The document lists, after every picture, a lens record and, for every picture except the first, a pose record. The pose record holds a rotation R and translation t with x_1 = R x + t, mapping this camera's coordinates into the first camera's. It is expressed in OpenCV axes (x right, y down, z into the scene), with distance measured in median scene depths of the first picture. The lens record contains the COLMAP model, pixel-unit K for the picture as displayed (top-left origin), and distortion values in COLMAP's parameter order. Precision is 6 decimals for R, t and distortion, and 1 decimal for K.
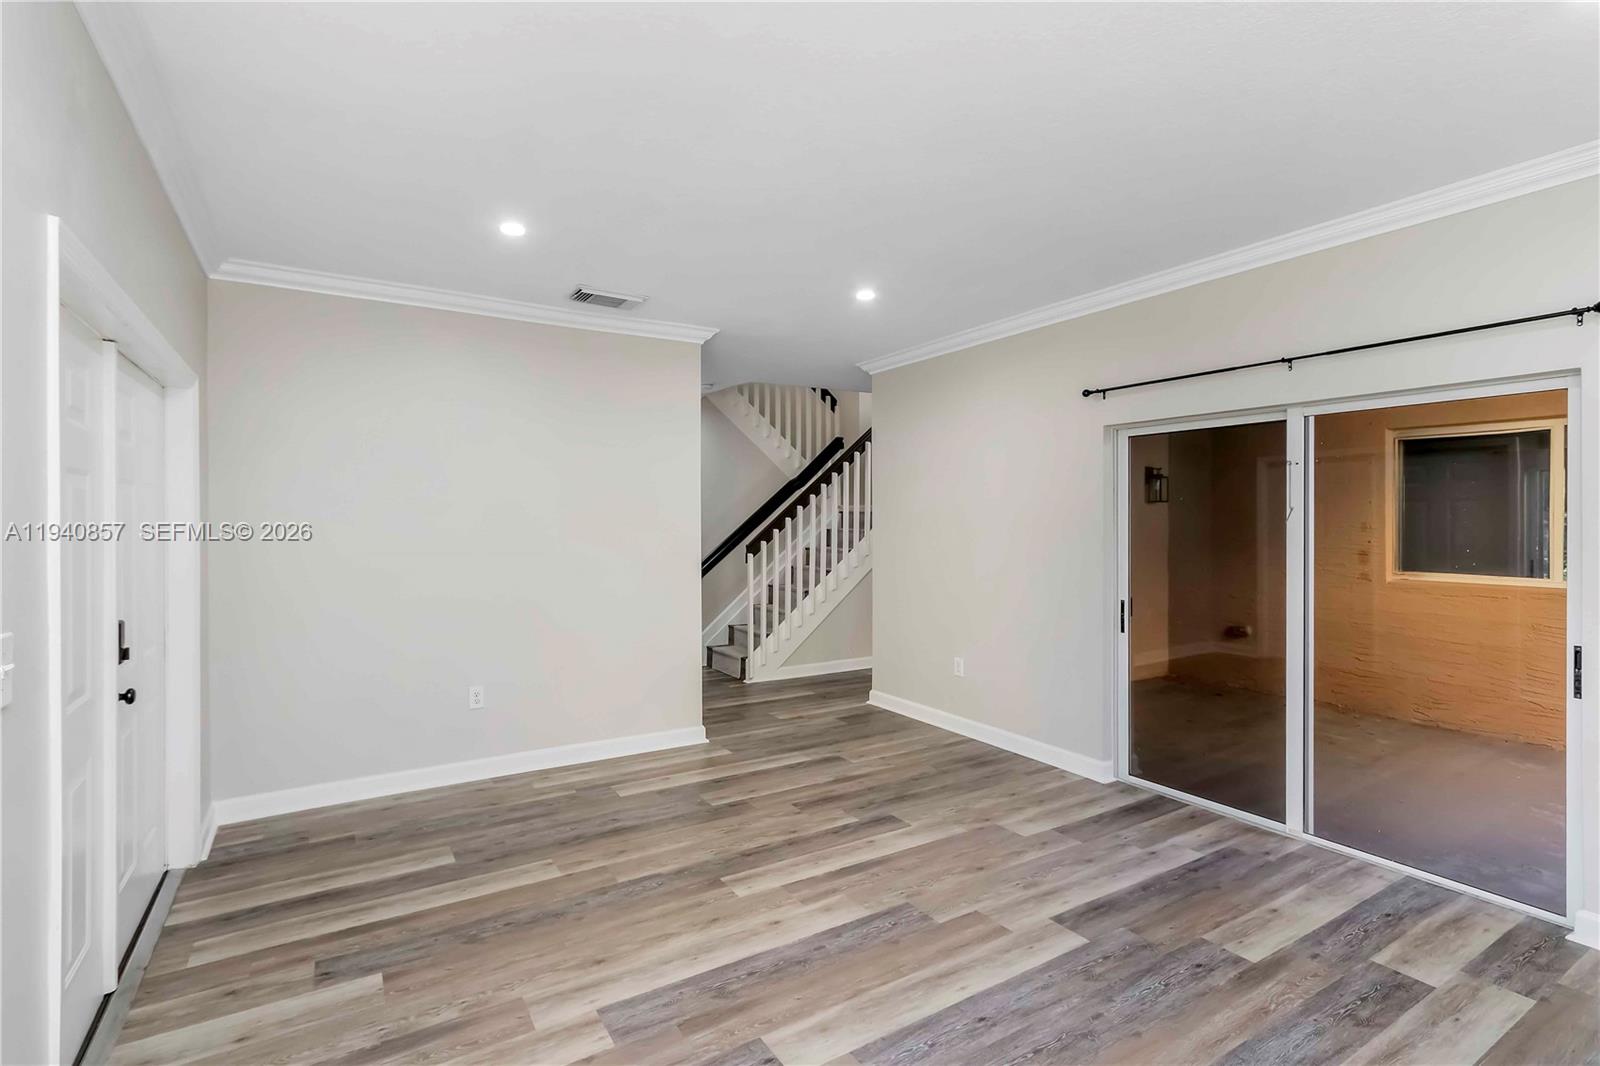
lens RADIAL K [[765.5, 0, 771.3], [0, 765.5, 514.1], [0, 0, 1]] dist [0.006038, 0.000742]
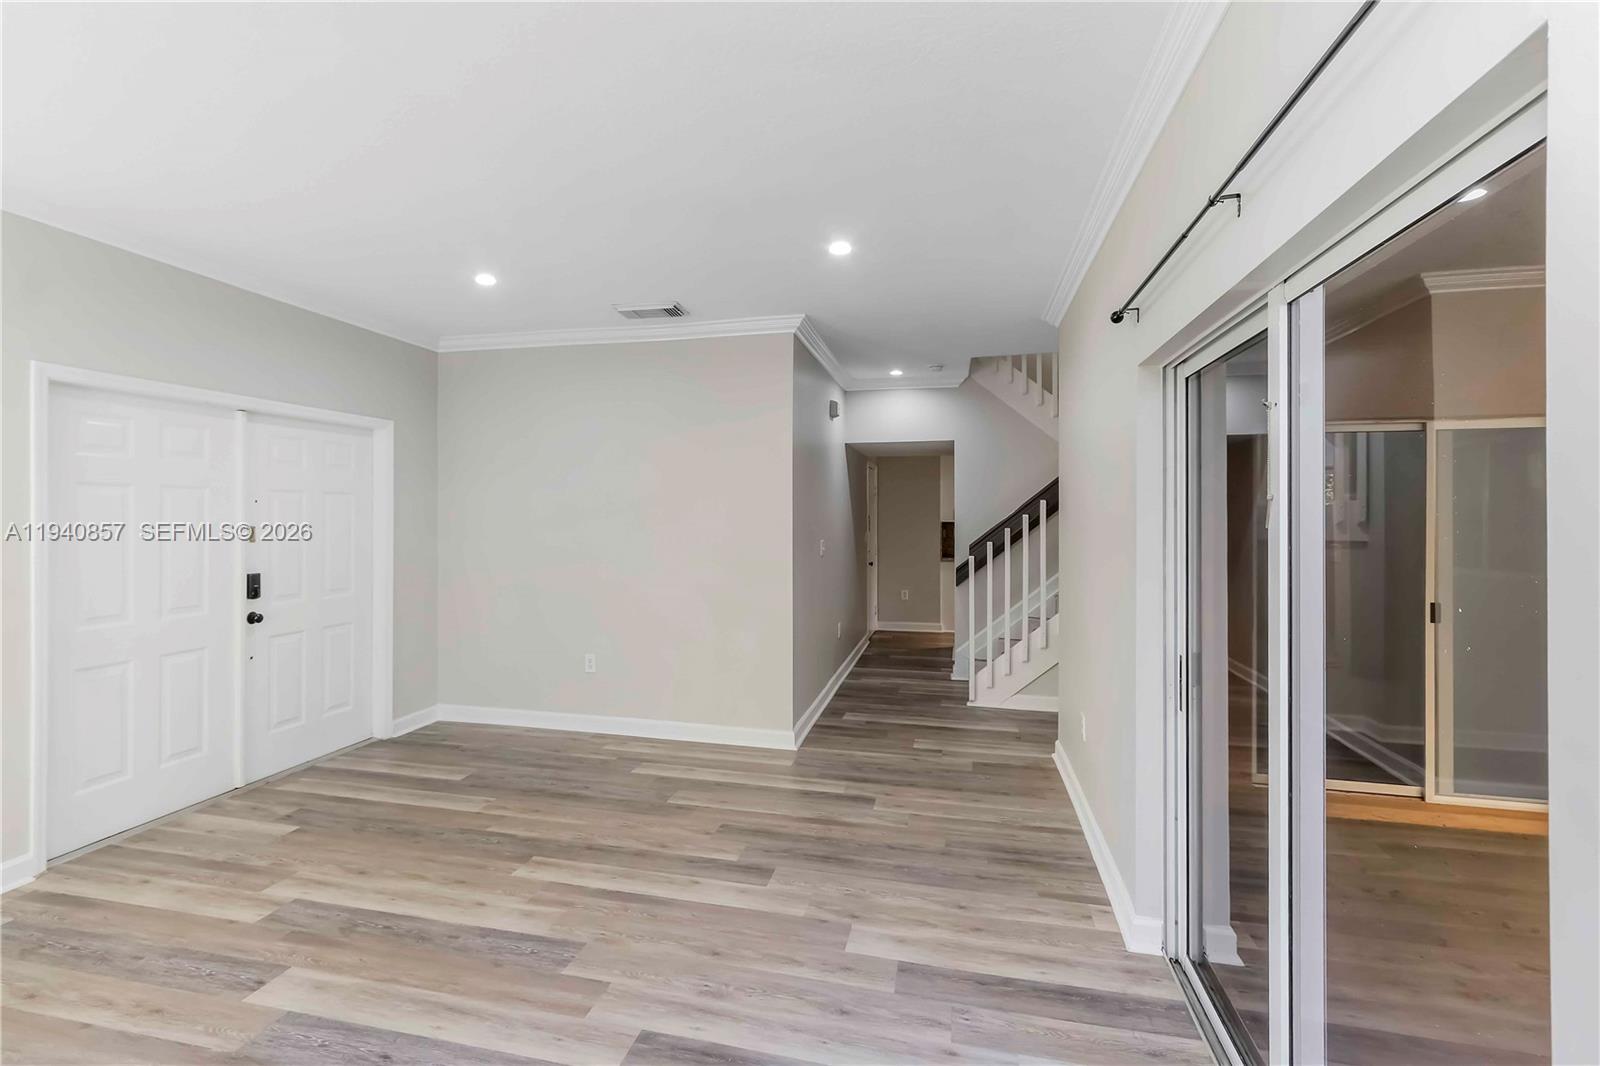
lens RADIAL K [[765.5, 0, 771.3], [0, 765.5, 514.1], [0, 0, 1]] dist [0.006038, 0.000742]
pose [[0.694525, 0.002413, -0.719465, 0.776244], [0.002066, 0.999984, 0.005349, -0.001081], [0.719466, -0.005202, 0.694508, 0.425433]]
